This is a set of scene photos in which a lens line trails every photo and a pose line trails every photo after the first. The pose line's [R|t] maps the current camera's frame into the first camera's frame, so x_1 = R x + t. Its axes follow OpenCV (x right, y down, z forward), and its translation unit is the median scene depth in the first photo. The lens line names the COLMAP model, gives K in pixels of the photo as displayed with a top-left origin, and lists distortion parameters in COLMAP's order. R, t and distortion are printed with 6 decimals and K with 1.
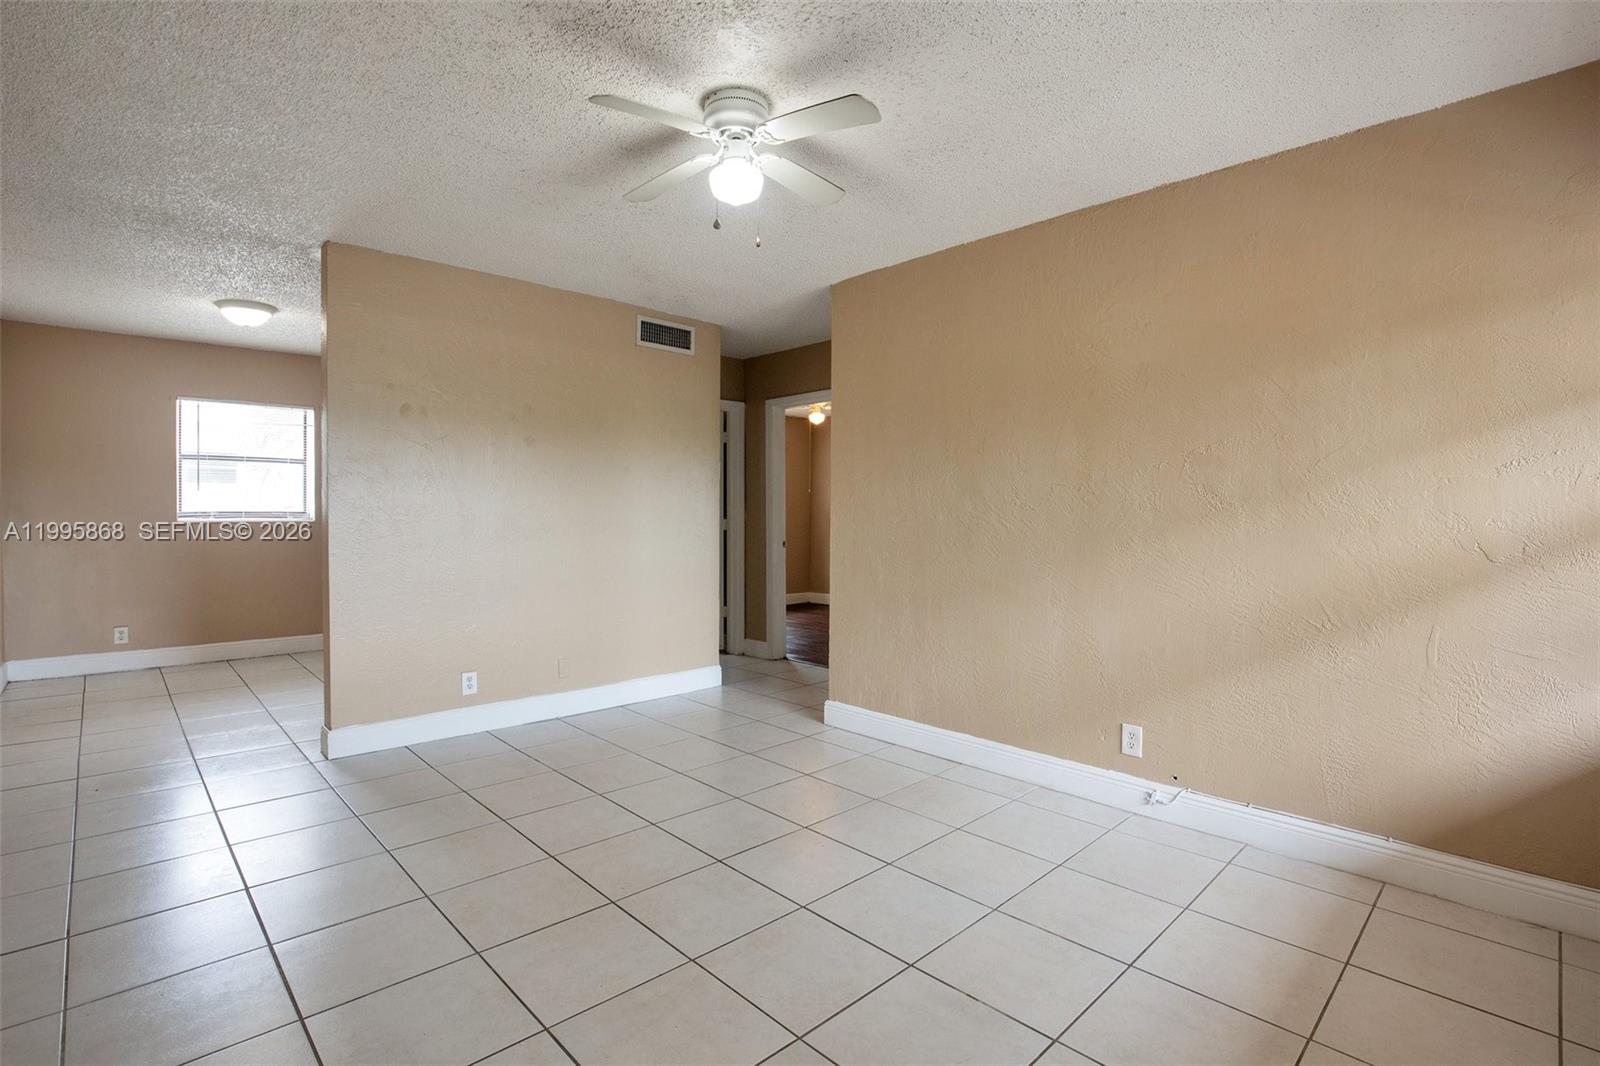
lens RADIAL K [[746.4, 0, 799.0], [0, 746.4, 527.2], [0, 0, 1]] dist [-0.023694, -0.000586]
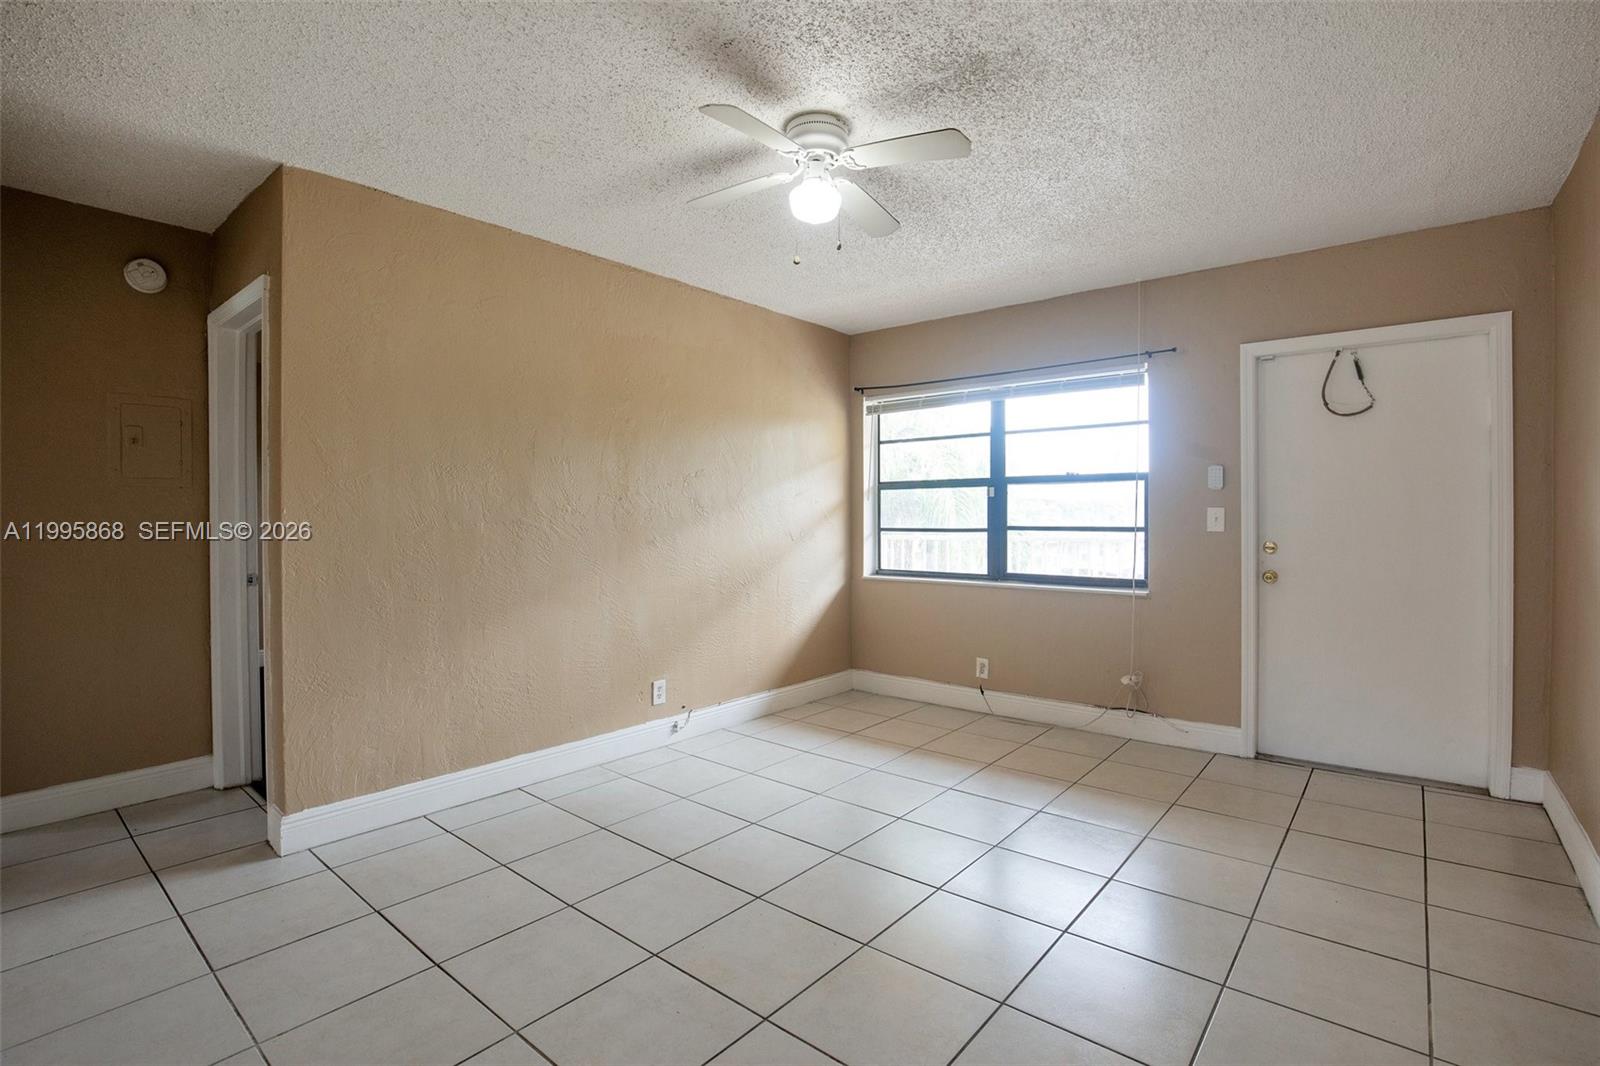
lens RADIAL K [[730.3, 0, 798.8], [0, 730.3, 520.2], [0, 0, 1]] dist [-0.030213, 0.000052]
pose [[-0.092490, -0.006945, 0.995689, -0.984560], [0.019768, 0.999766, 0.008810, -0.025337], [-0.995517, 0.020497, -0.092331, 1.006493]]
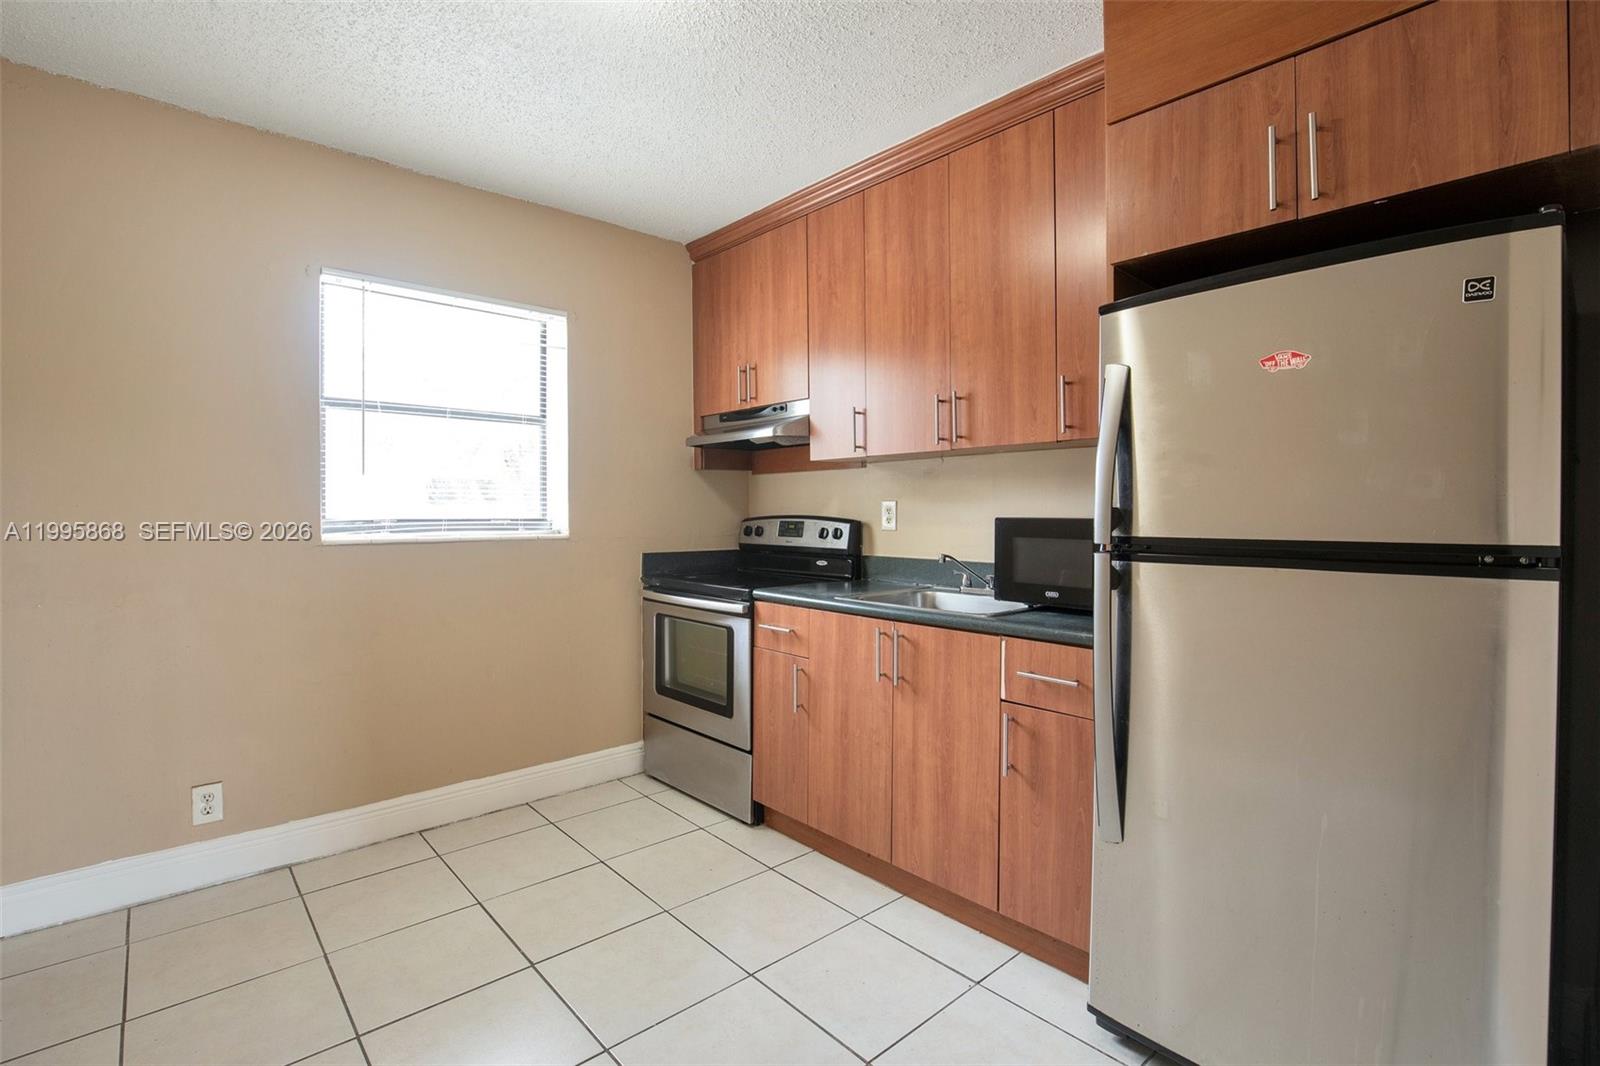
lens RADIAL K [[734.8, 0, 800.7], [0, 734.8, 515.4], [0, 0, 1]] dist [-0.032573, 0.001390]
pose [[0.999432, -0.005380, -0.033260, -0.467580], [0.004965, 0.999909, -0.012538, -0.015268], [0.033324, 0.012366, 0.999368, 0.487369]]
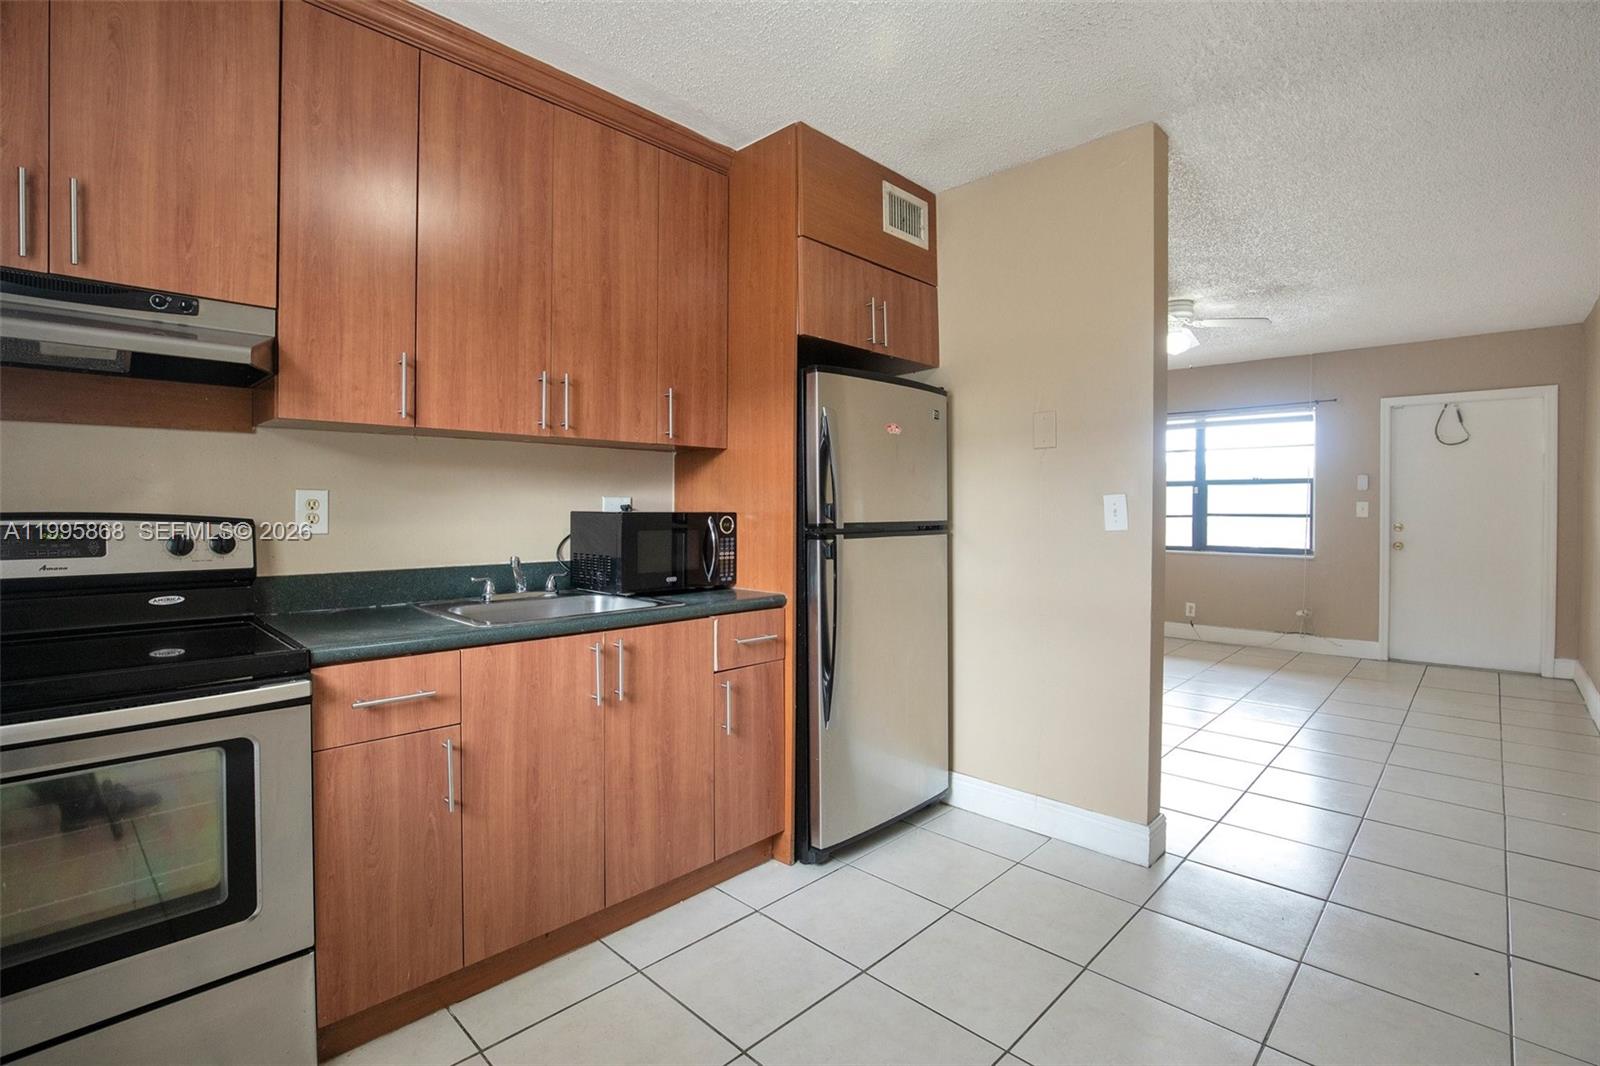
lens RADIAL K [[734.8, 0, 800.7], [0, 734.8, 515.4], [0, 0, 1]] dist [-0.032573, 0.001390]
pose [[-0.028204, -0.015174, 0.999487, -1.123868], [0.017418, 0.999726, 0.015669, -0.028572], [-0.999450, 0.017851, -0.027932, 1.148288]]
